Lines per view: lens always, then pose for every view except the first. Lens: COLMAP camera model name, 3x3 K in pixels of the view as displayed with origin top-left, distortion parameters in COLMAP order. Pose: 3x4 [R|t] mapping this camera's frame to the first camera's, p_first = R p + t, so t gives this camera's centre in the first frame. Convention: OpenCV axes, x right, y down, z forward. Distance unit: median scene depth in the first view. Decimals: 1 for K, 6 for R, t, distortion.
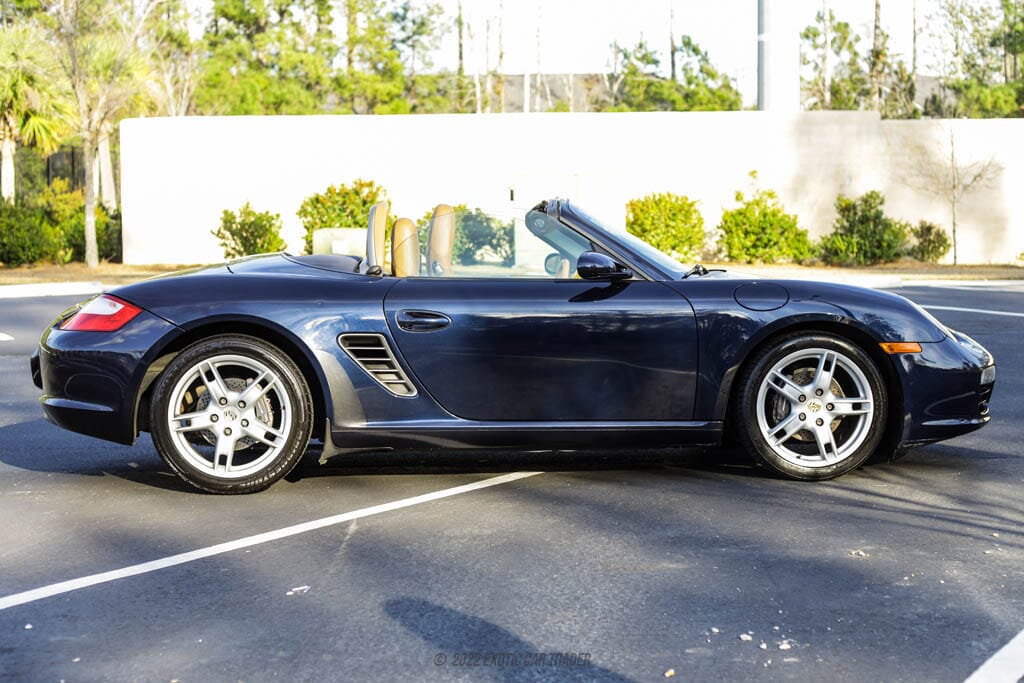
lens RADIAL K [[3076.0, 0, 515.7], [0, 3076.0, 334.4], [0, 0, 1]] dist [-0.081097, 0.000000]
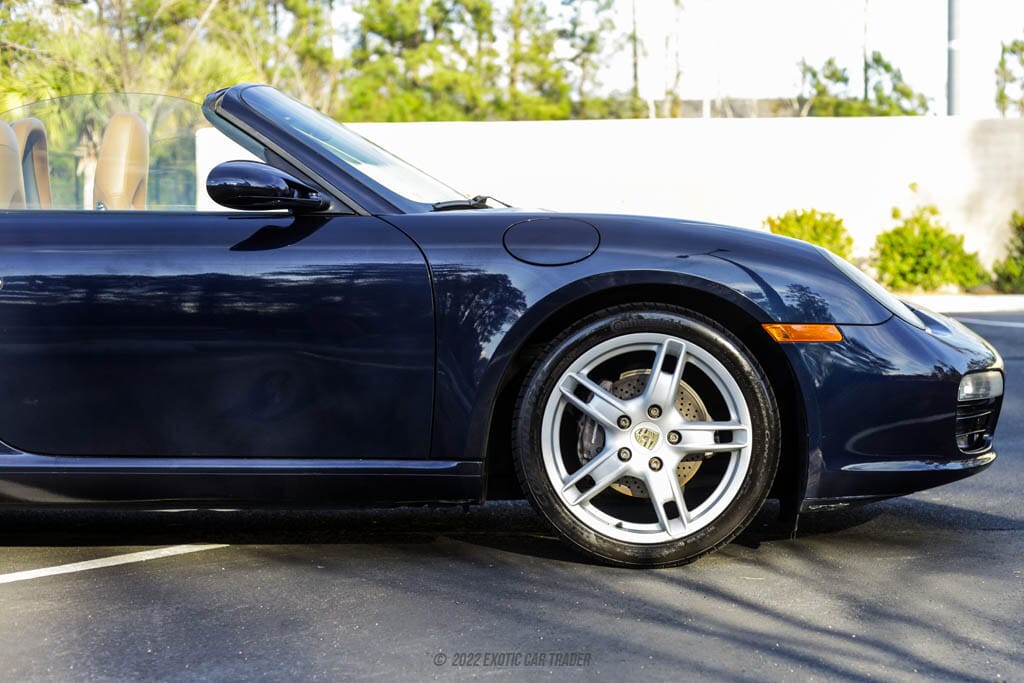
lens RADIAL K [[3076.0, 0, 510.7], [0, 3076.0, 343.8], [0, 0, 1]] dist [-0.081097, 0.000000]
pose [[0.996256, 0.004612, -0.086328, 0.100545], [-0.005953, 0.999865, -0.015287, 0.012679], [0.086245, 0.015744, 0.996150, 0.360047]]
